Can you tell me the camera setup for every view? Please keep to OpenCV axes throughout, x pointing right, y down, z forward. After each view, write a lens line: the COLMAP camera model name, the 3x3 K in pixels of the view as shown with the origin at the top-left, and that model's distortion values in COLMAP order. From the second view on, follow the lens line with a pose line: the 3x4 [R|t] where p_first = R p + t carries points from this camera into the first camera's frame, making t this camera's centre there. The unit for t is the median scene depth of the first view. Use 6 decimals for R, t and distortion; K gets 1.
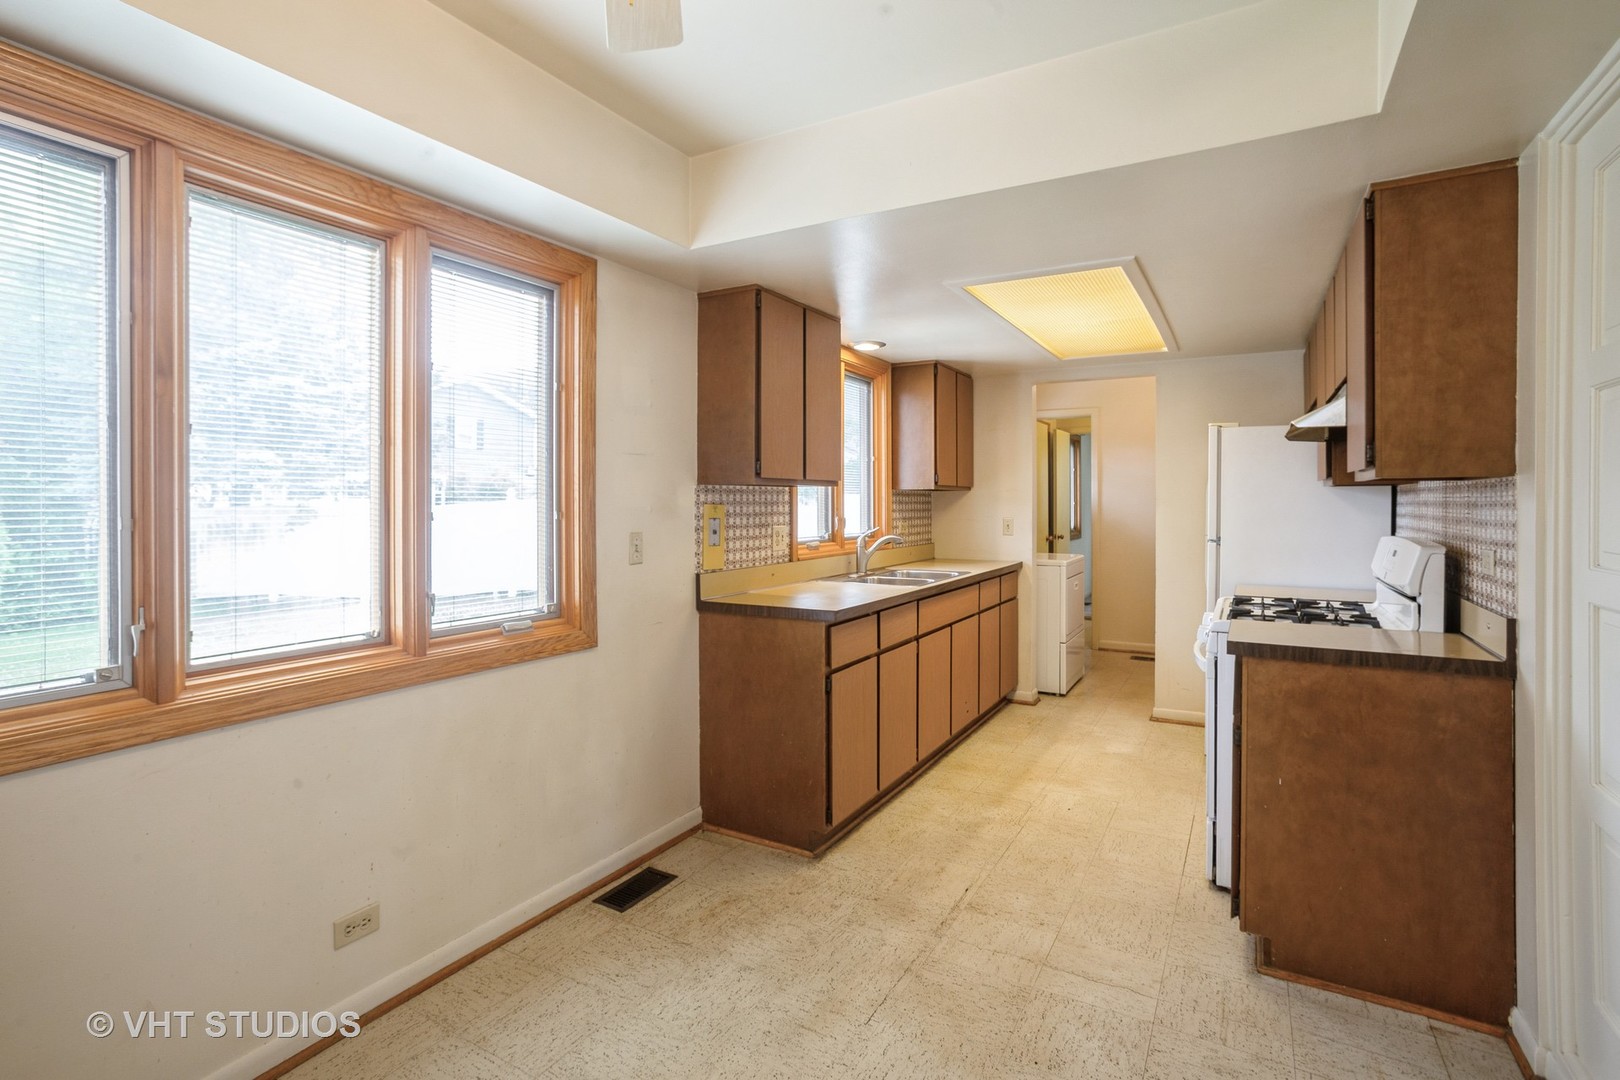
lens RADIAL K [[781.5, 0, 804.8], [0, 781.5, 501.1], [0, 0, 1]] dist [-0.068044, 0.038080]
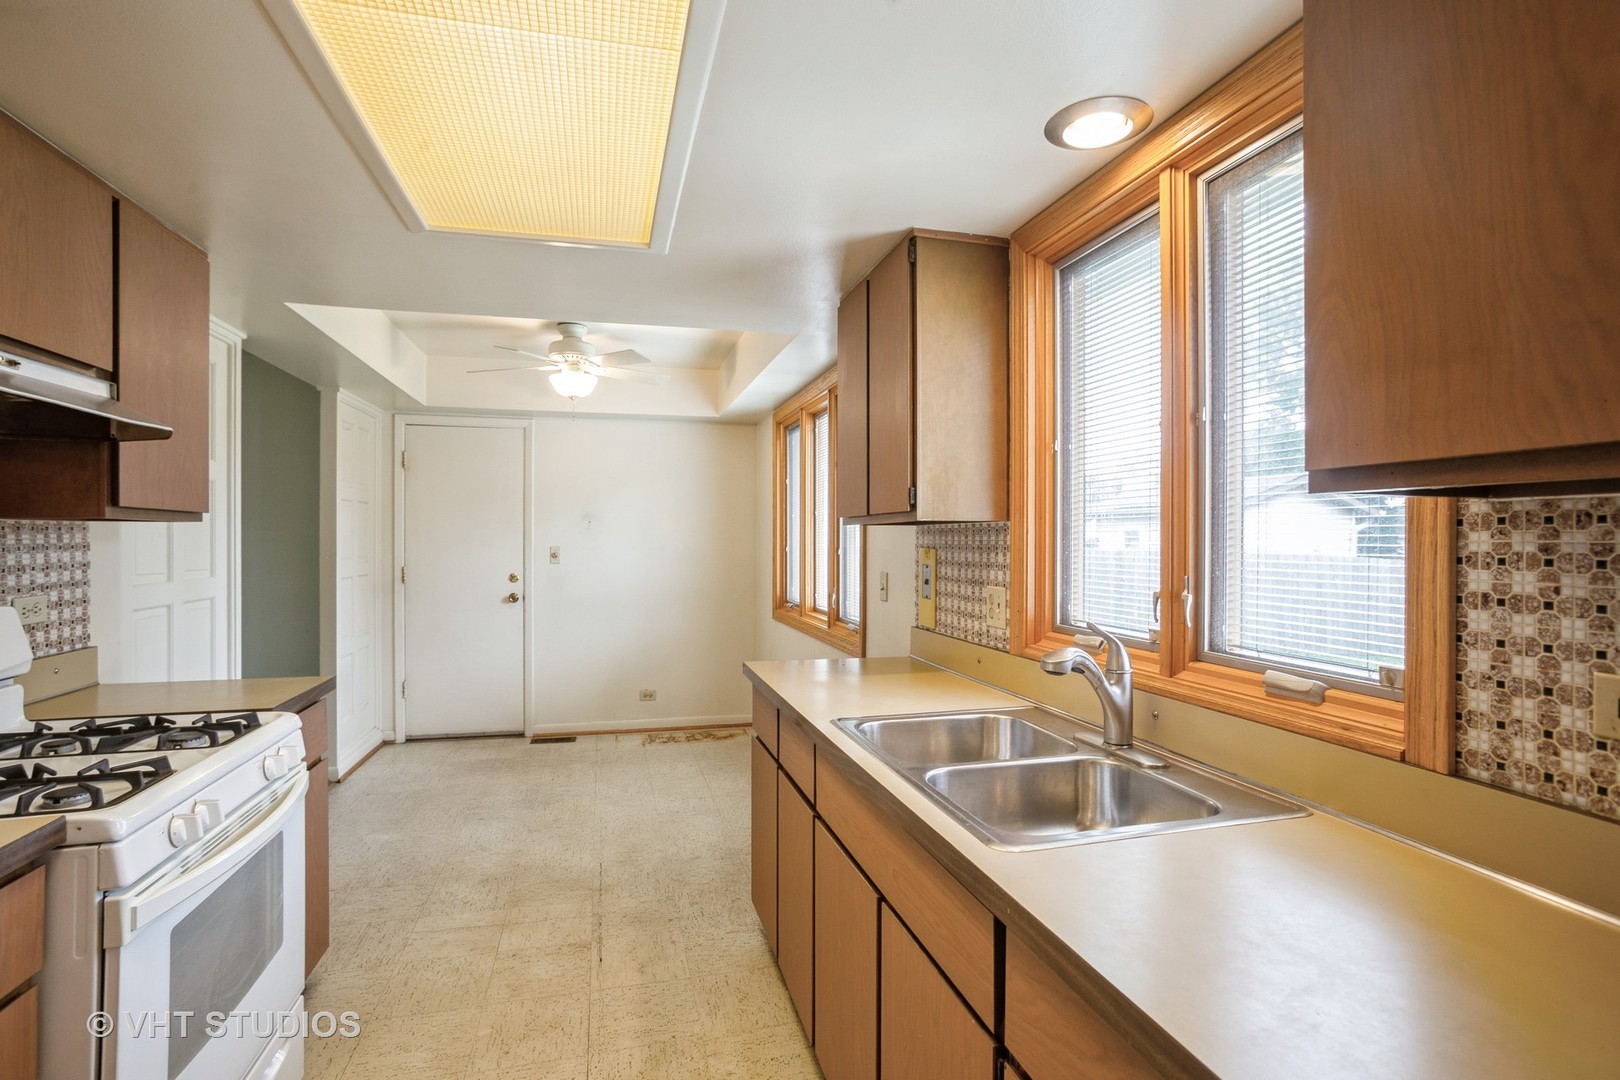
lens RADIAL K [[814.2, 0, 771.6], [0, 814.2, 546.8], [0, 0, 1]] dist [-0.034909, 0.001056]
pose [[-0.746084, -0.000197, -0.665852, 0.603973], [-0.007220, 0.999944, 0.007794, -0.003060], [0.665813, 0.010623, -0.746043, 1.591223]]
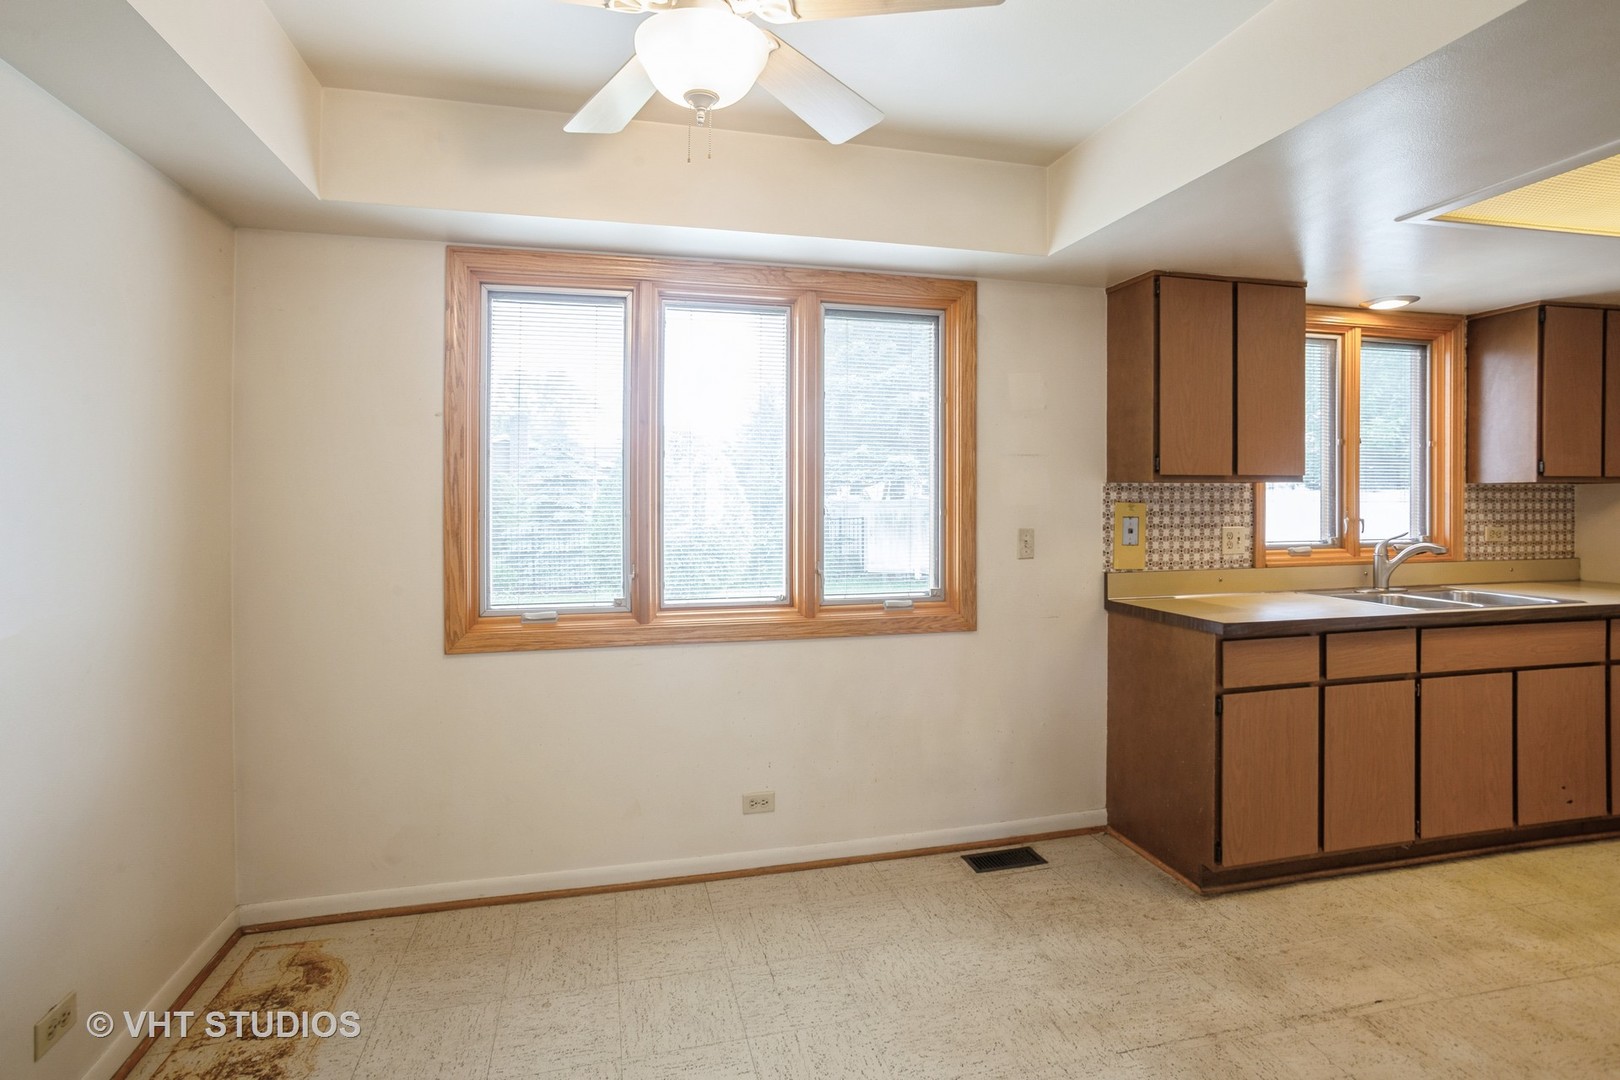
lens RADIAL K [[795.3, 0, 807.4], [0, 795.3, 496.5], [0, 0, 1]] dist [-0.062848, 0.041908]
pose [[0.697199, 0.002245, -0.716874, 0.317325], [0.000333, 0.999994, 0.003455, -0.007028], [0.716877, -0.002648, 0.697194, 0.031733]]
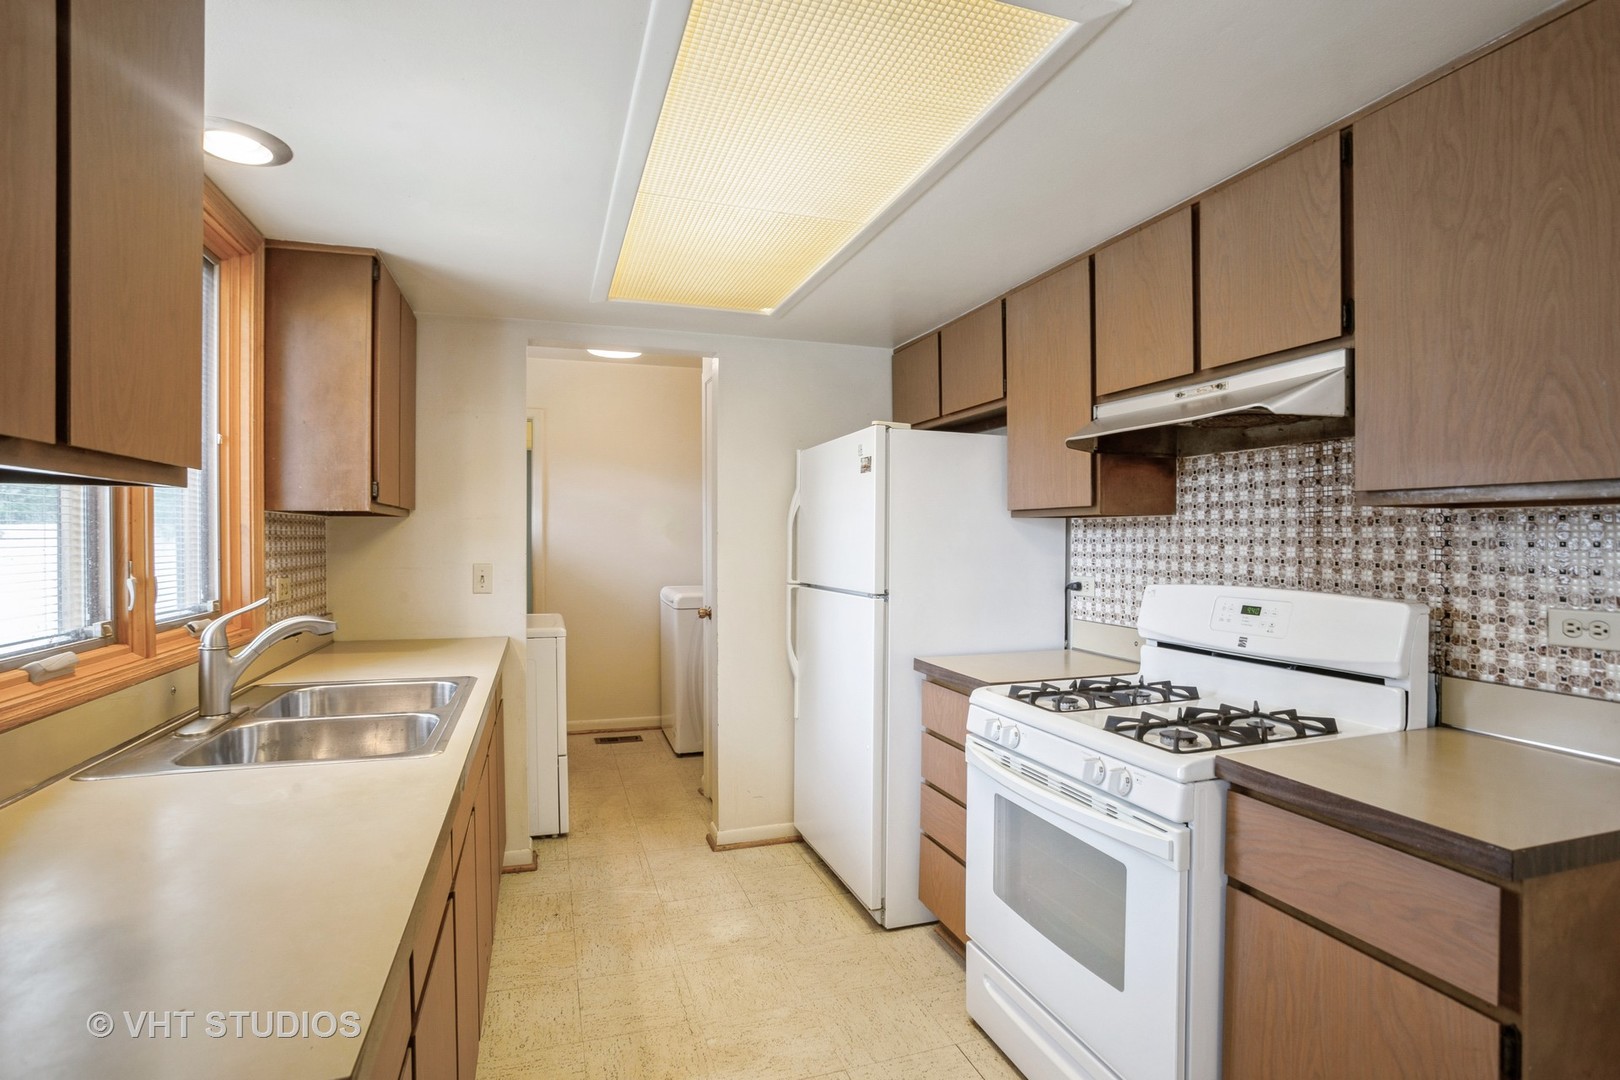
lens RADIAL K [[788.5, 0, 829.6], [0, 788.5, 540.9], [0, 0, 1]] dist [-0.000128, 0.000237]
pose [[0.646169, -0.003231, 0.763188, -0.042774], [-0.003435, 0.999969, 0.007141, -0.001012], [-0.763187, -0.007236, 0.646138, 0.680008]]
